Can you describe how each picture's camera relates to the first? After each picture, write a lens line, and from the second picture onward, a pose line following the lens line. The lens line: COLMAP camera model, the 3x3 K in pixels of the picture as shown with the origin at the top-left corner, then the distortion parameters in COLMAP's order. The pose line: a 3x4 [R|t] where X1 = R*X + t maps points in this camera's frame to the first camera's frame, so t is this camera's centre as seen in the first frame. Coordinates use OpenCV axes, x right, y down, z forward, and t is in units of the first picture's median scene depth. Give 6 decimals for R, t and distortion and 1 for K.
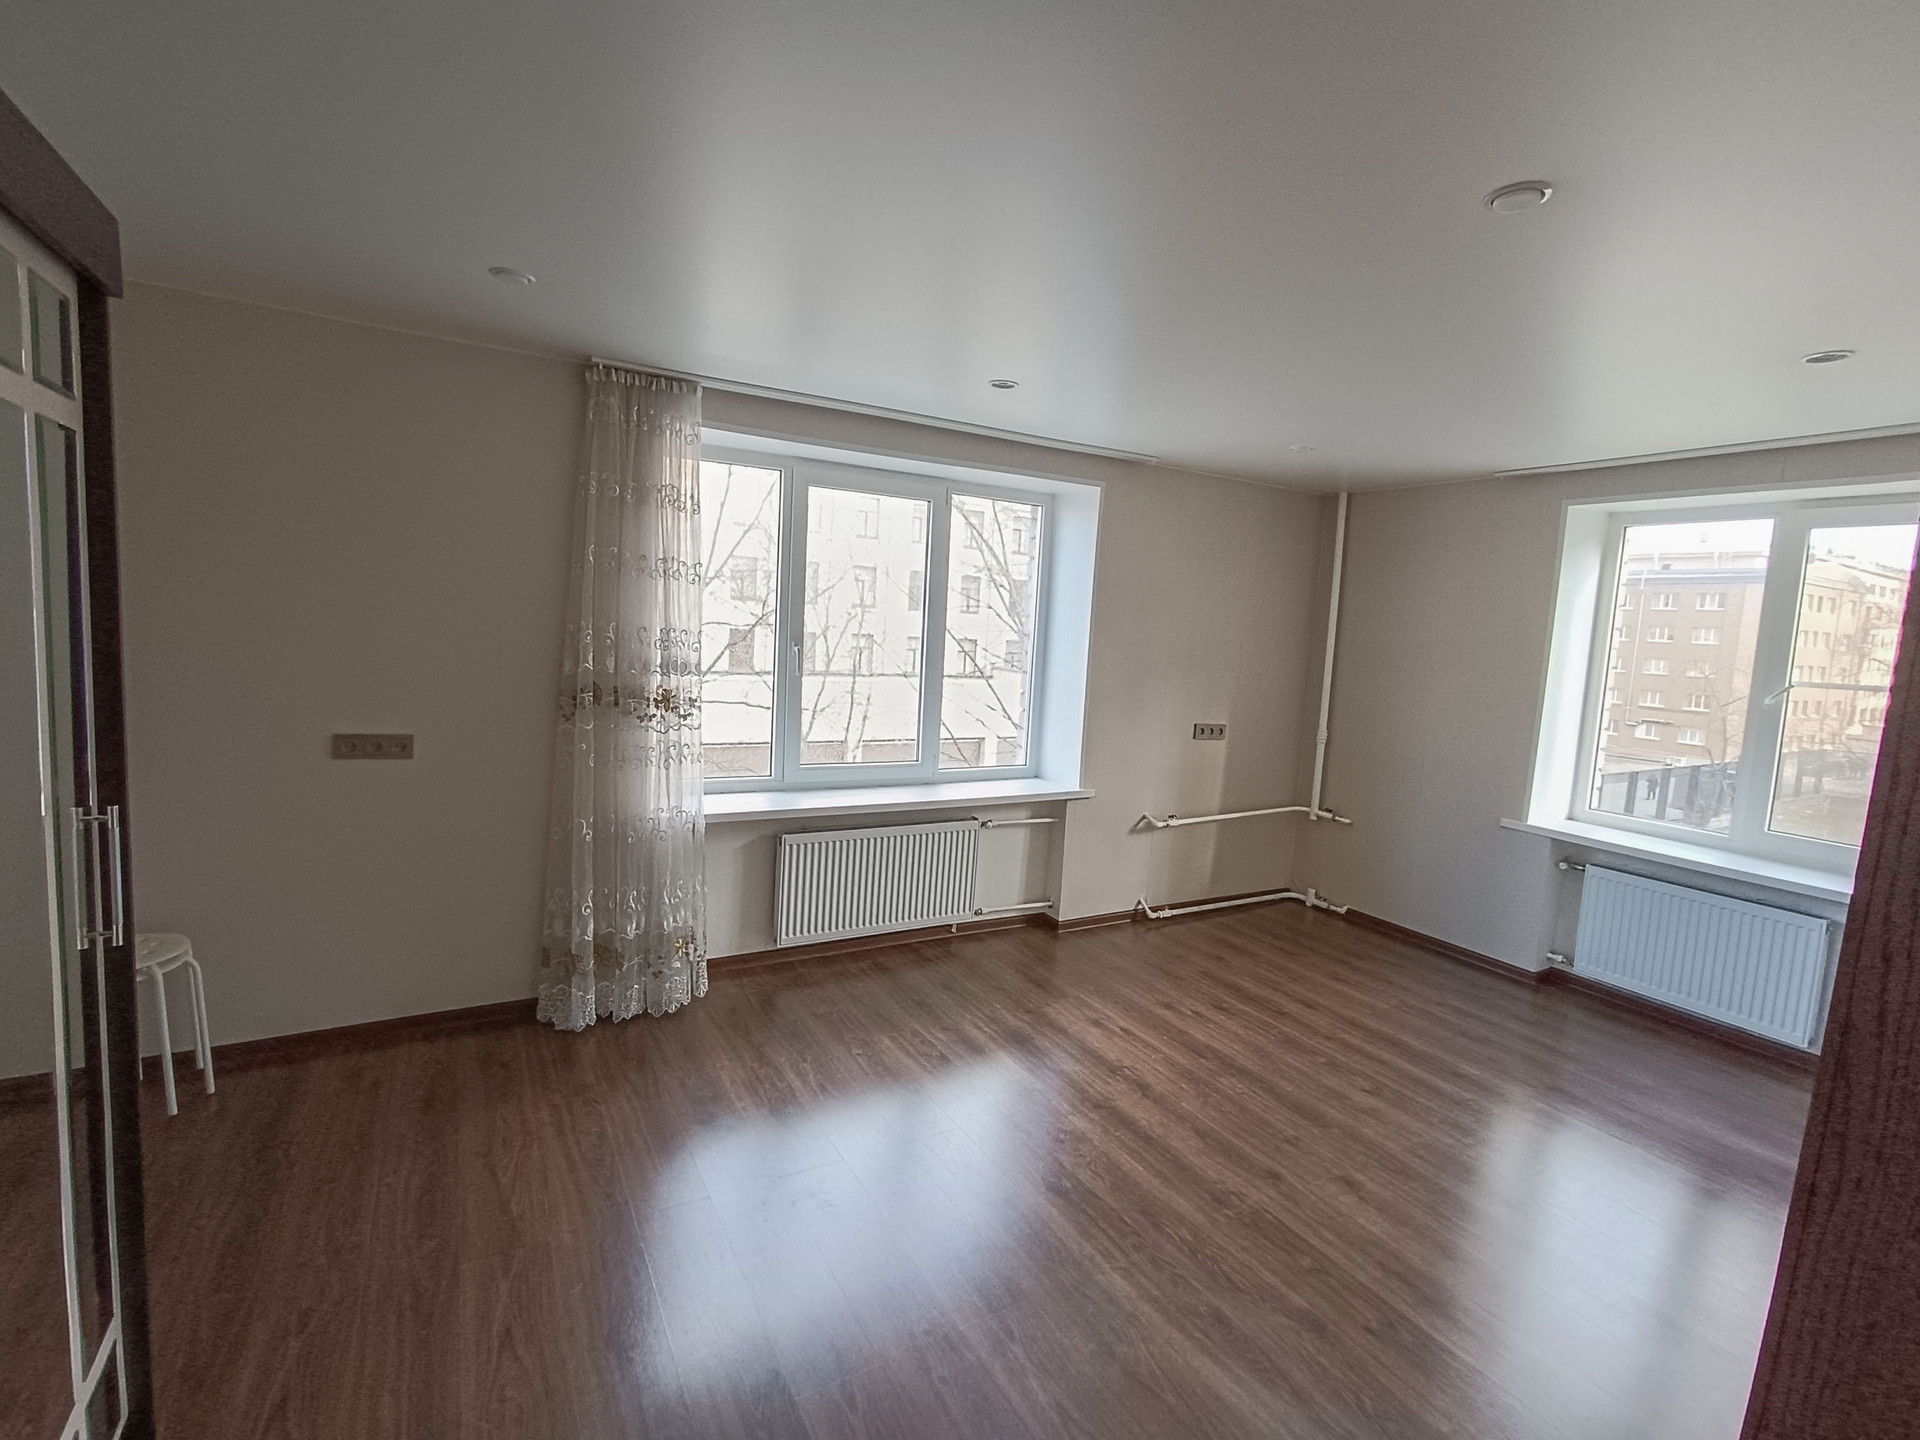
lens RADIAL K [[885.2, 0, 950.2], [0, 885.2, 713.8], [0, 0, 1]] dist [0.009946, 0.000185]
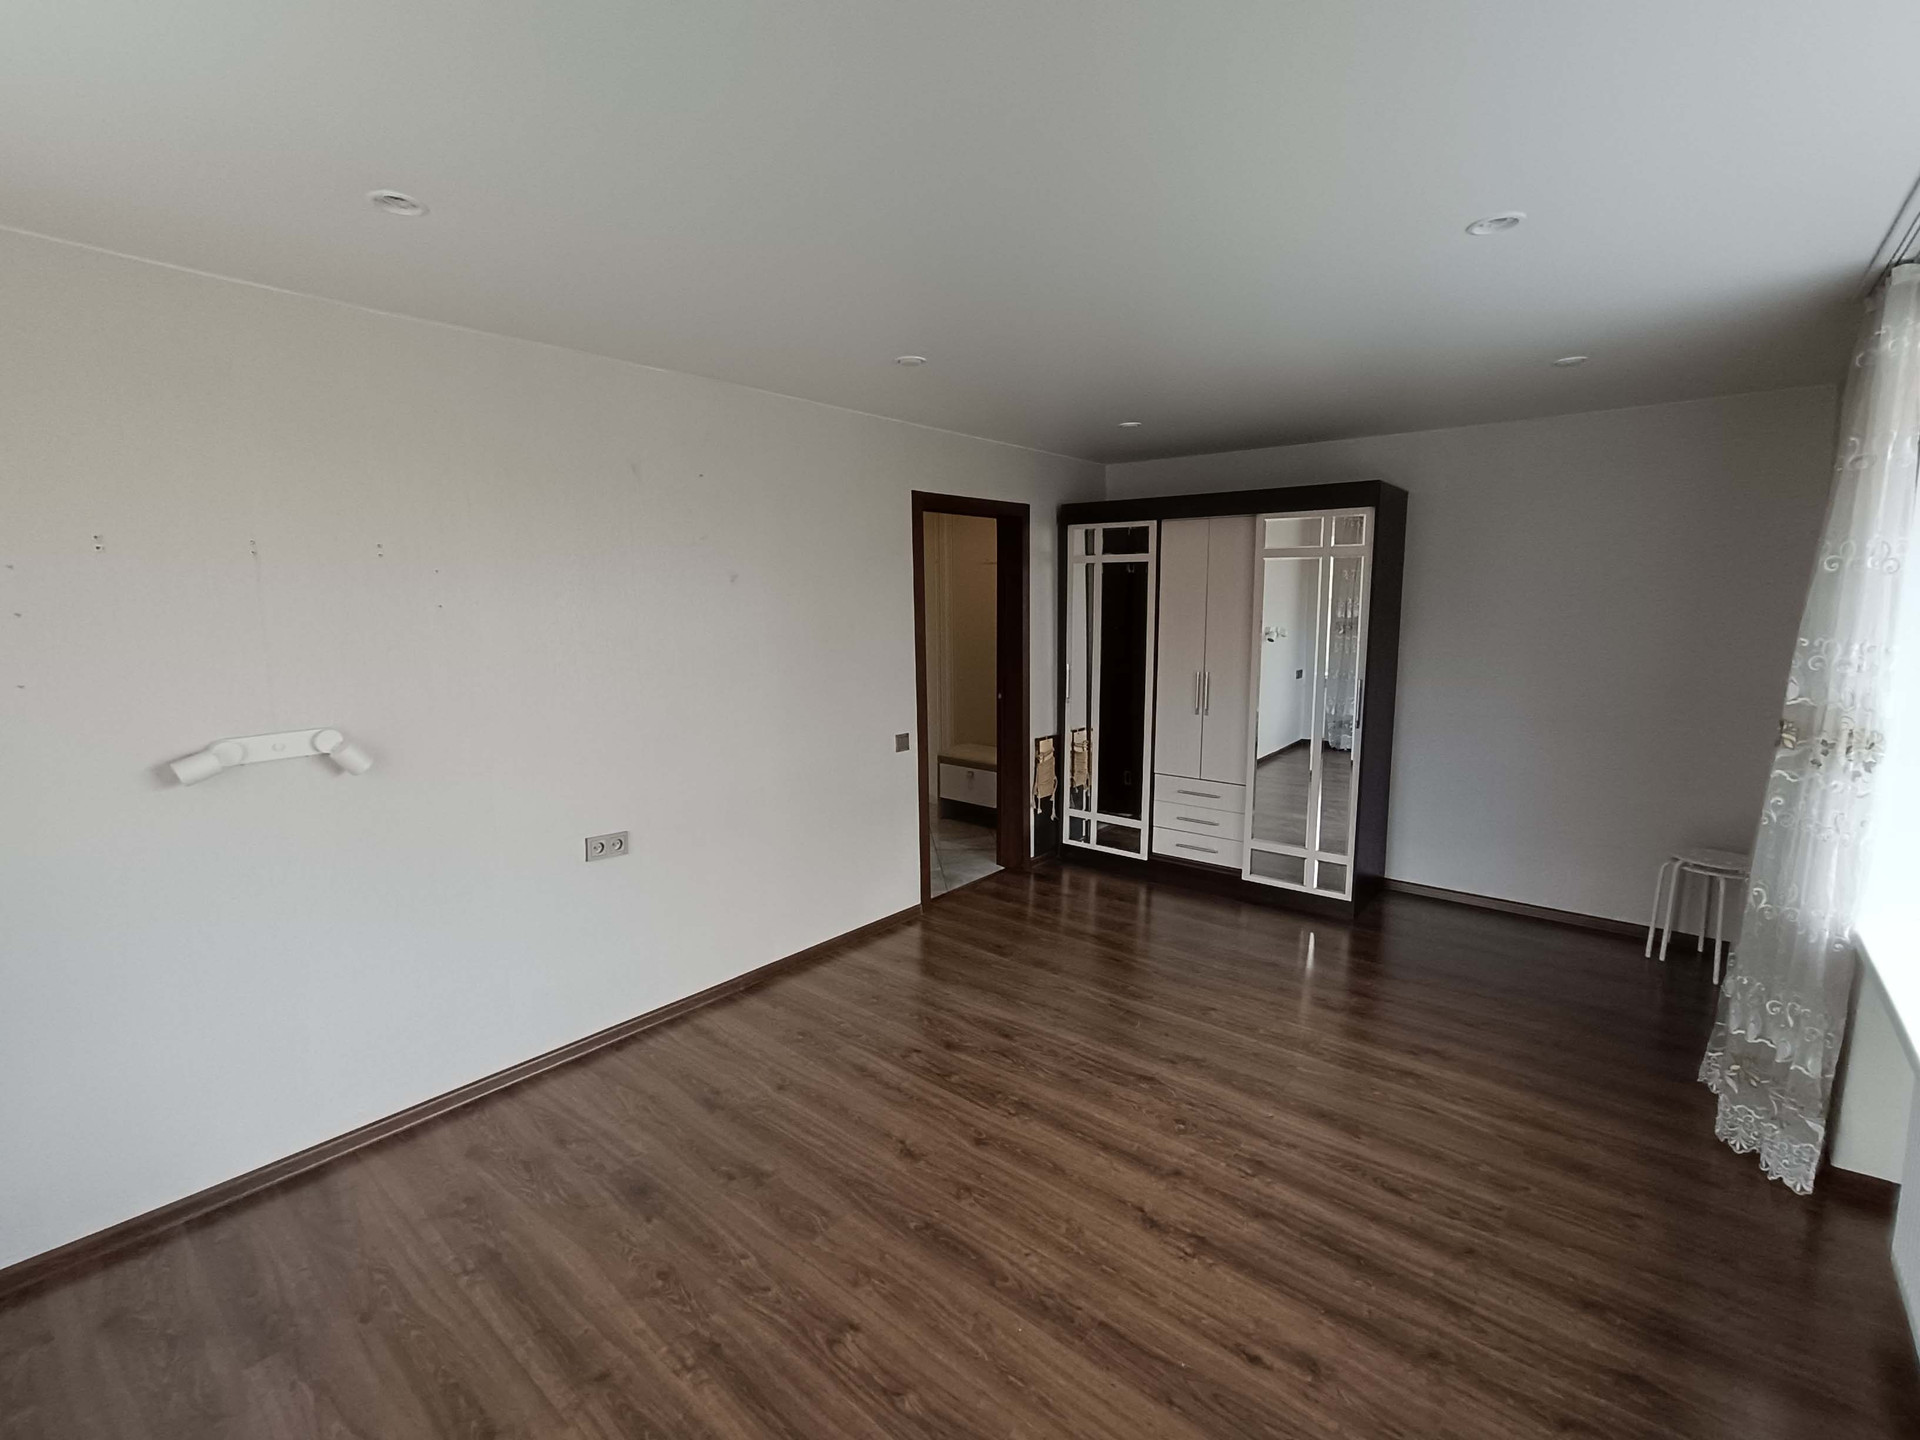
lens RADIAL K [[885.2, 0, 950.2], [0, 885.2, 713.8], [0, 0, 1]] dist [0.009946, 0.000185]
pose [[-0.937980, -0.002632, -0.346679, 0.770986], [-0.079100, 0.975221, 0.206610, -0.167332], [0.337545, 0.221219, -0.914946, 1.859944]]
